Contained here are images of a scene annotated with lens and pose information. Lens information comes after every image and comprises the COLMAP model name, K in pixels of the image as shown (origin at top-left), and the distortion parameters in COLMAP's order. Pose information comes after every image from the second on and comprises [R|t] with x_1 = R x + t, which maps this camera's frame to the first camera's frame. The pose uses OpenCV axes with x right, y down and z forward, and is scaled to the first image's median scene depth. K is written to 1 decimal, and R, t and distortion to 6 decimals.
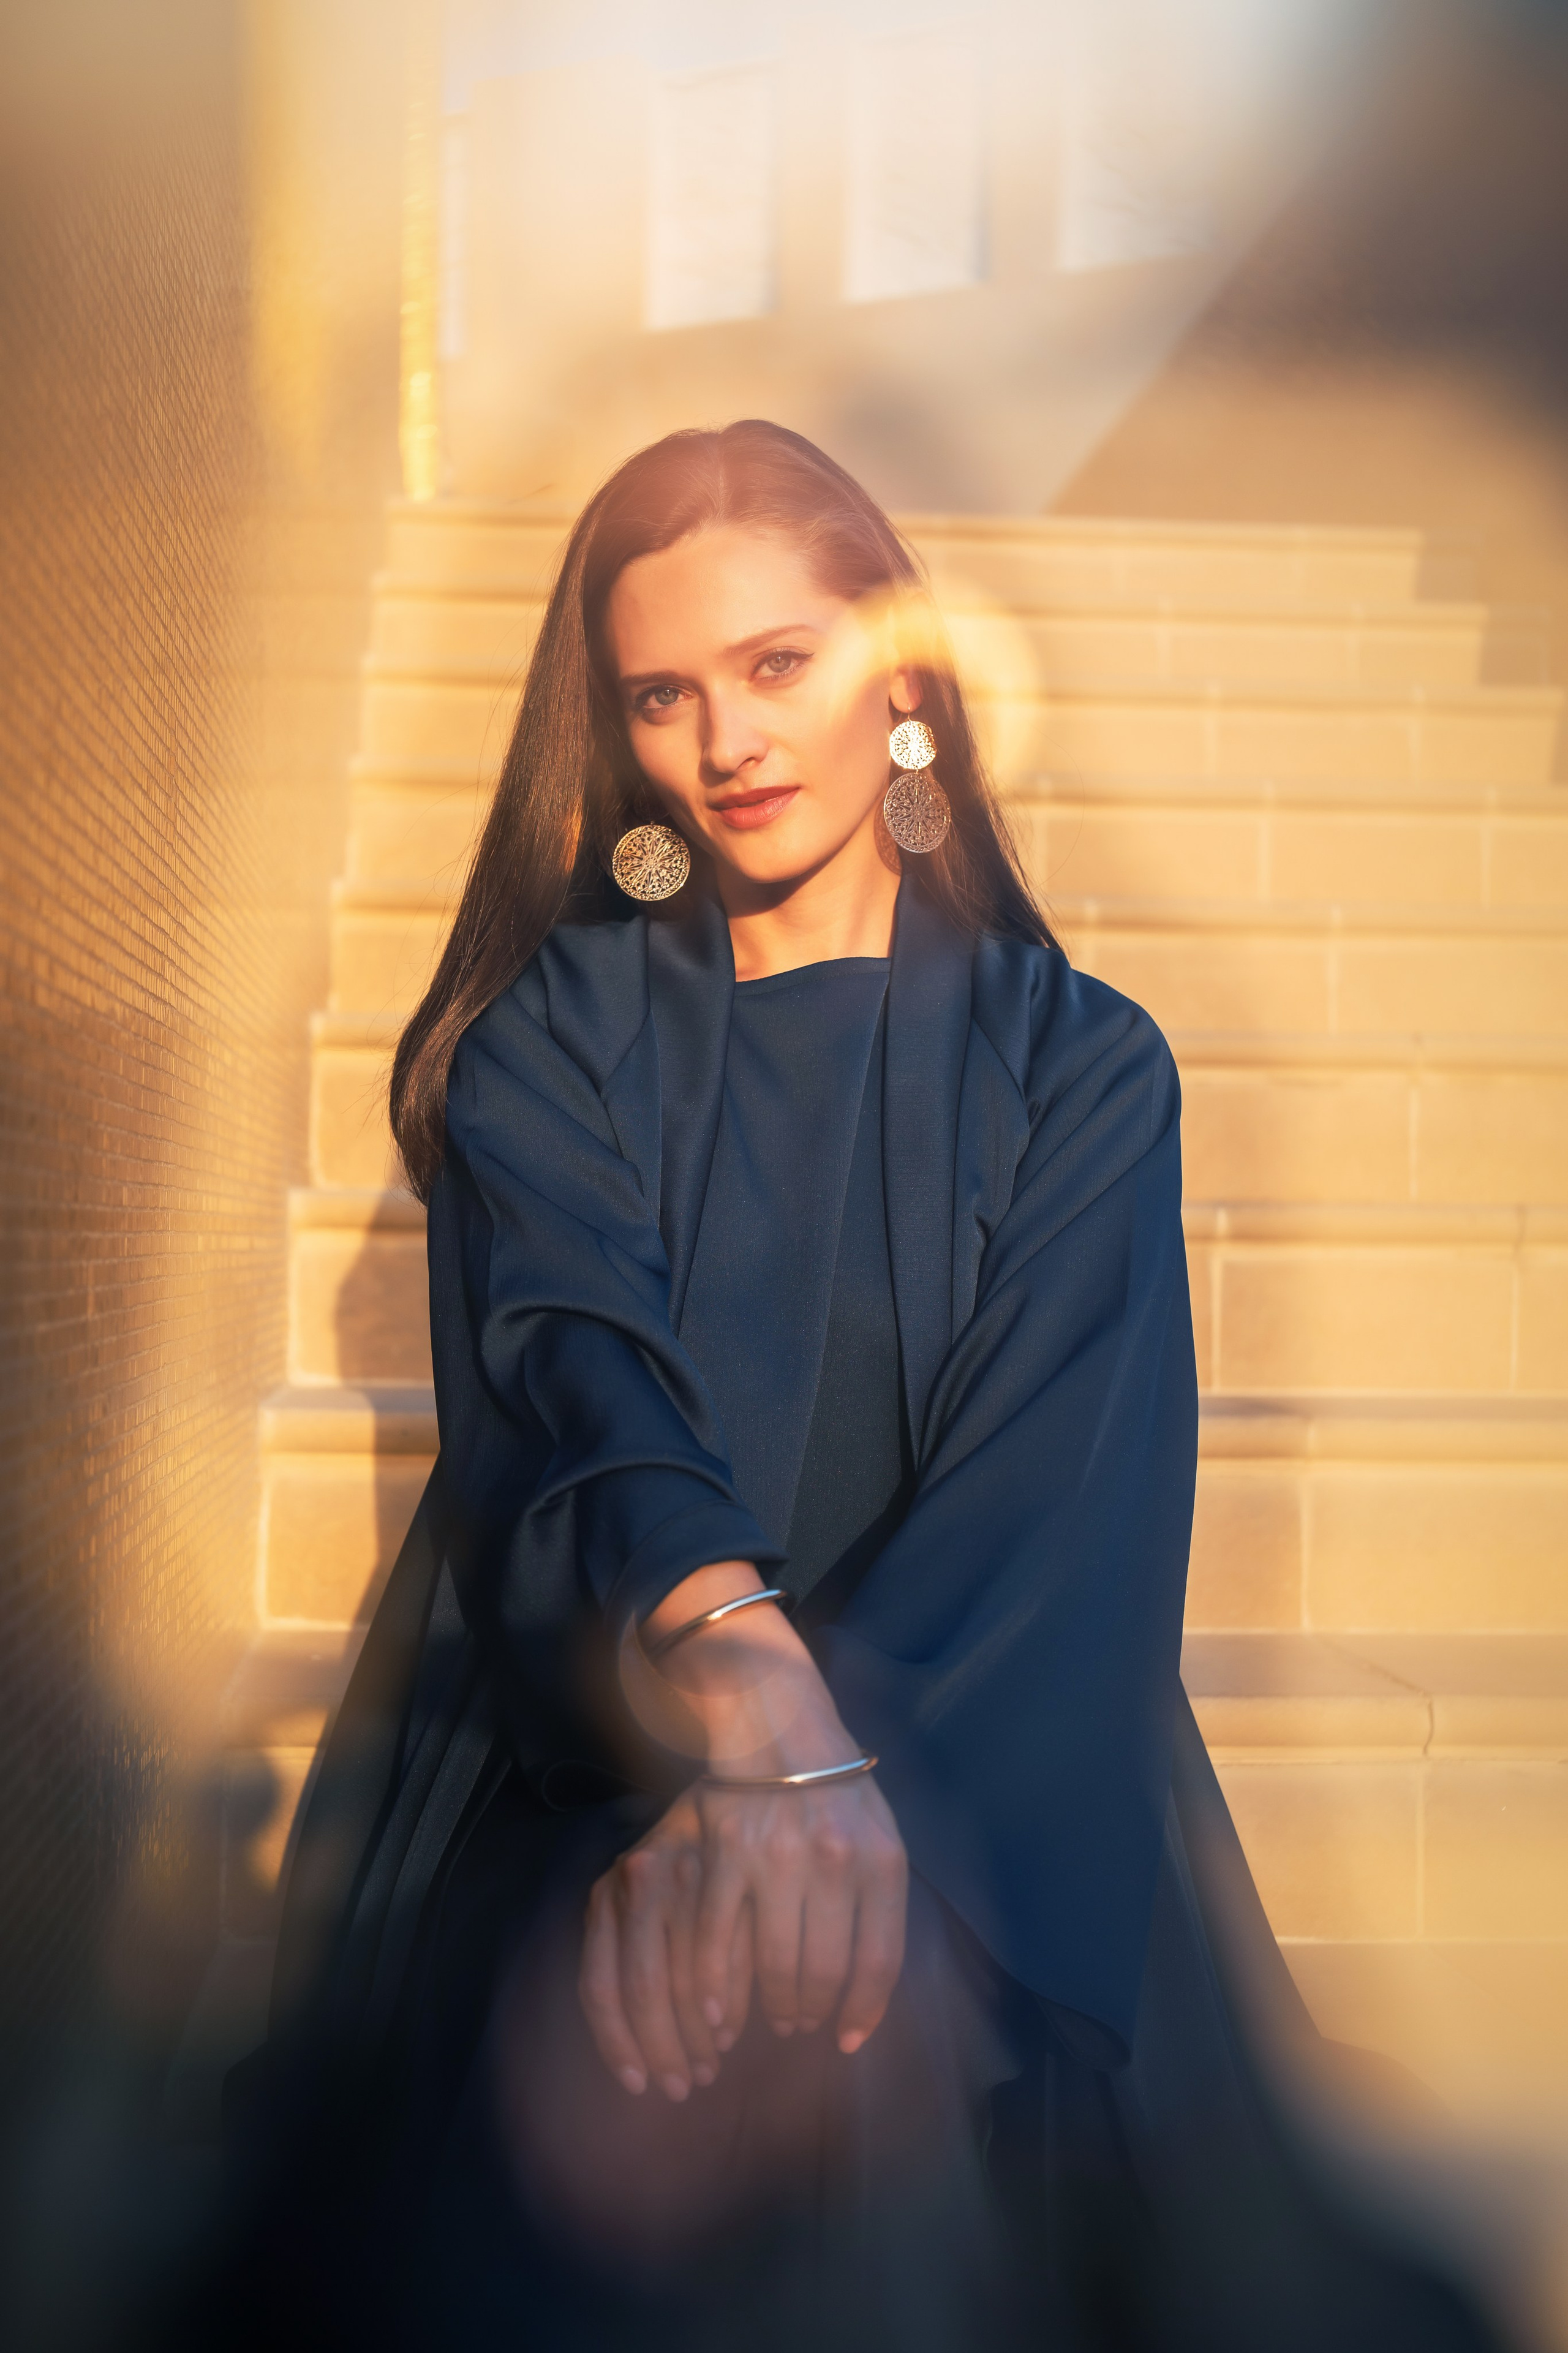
lens RADIAL K [[3290.0, 0, 785.3], [0, 3290.0, 1179.5], [0, 0, 1]] dist [0.042972, 0.000000]
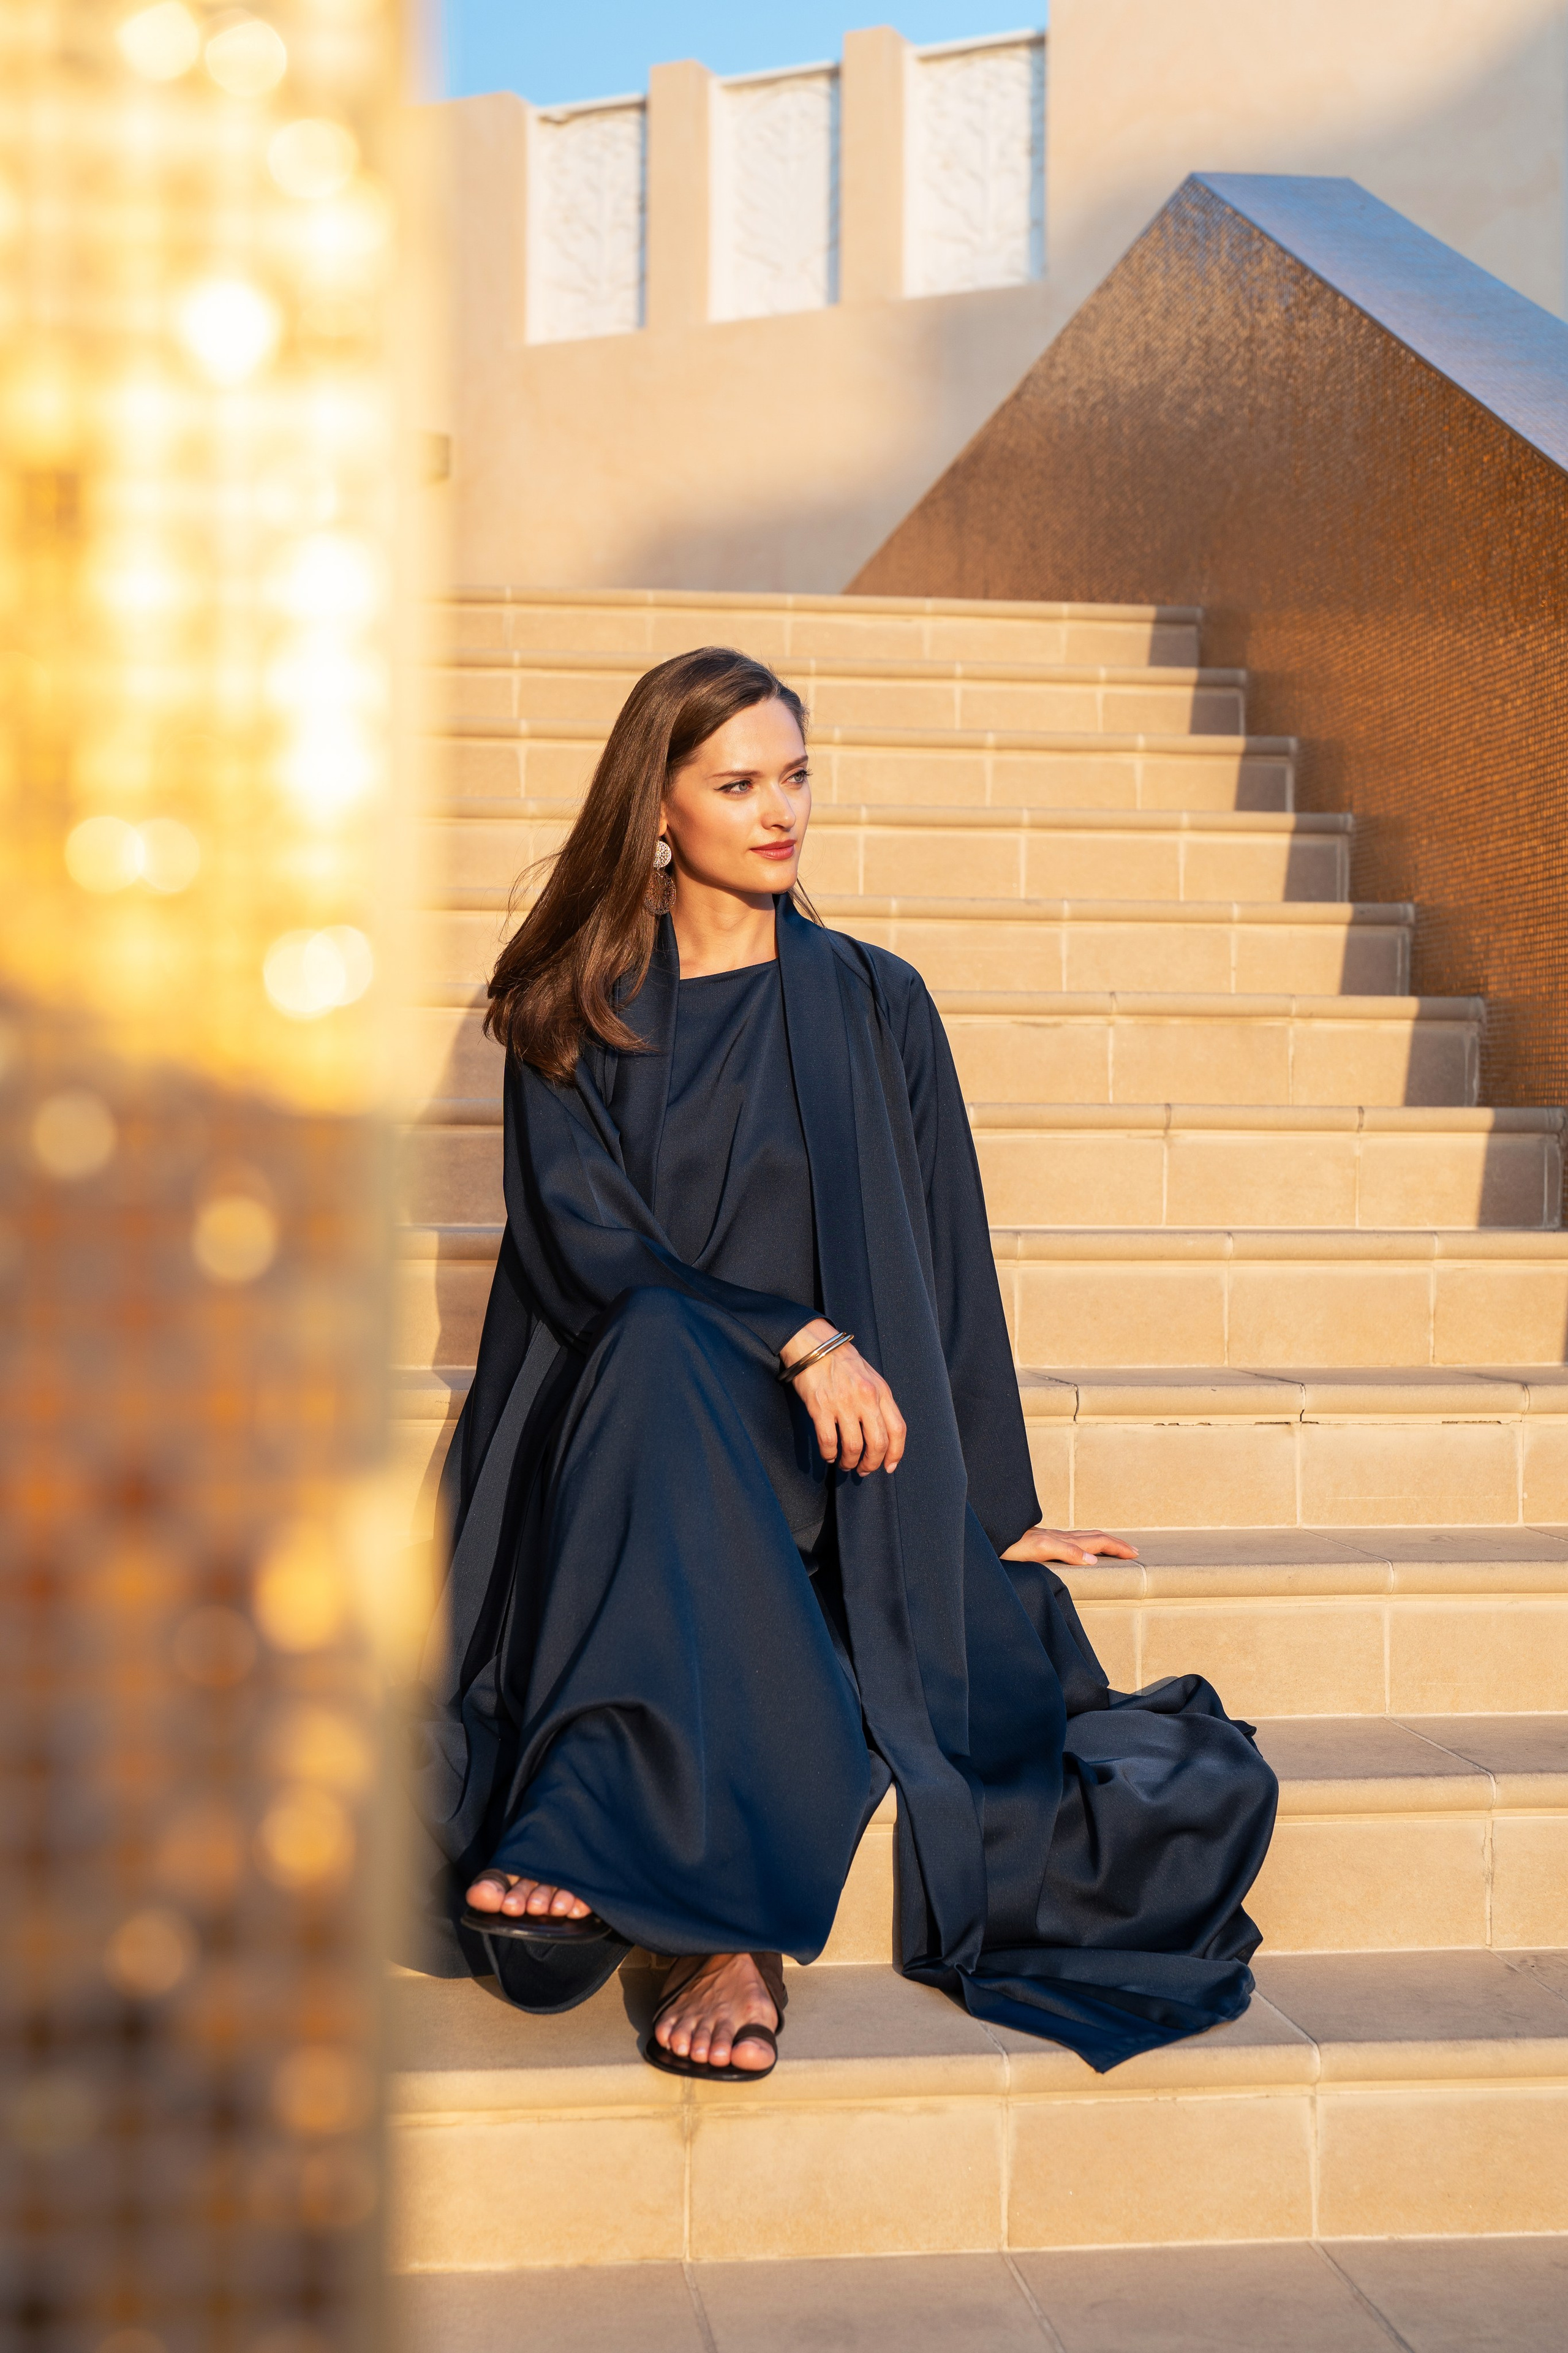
lens RADIAL K [[3290.0, 0, 783.9], [0, 3290.0, 1175.1], [0, 0, 1]] dist [0.042972, 0.000000]
pose [[0.999201, -0.007063, 0.039331, -0.010945], [0.006534, 0.999886, 0.013584, 0.013468], [-0.039423, -0.013316, 0.999134, -0.365026]]
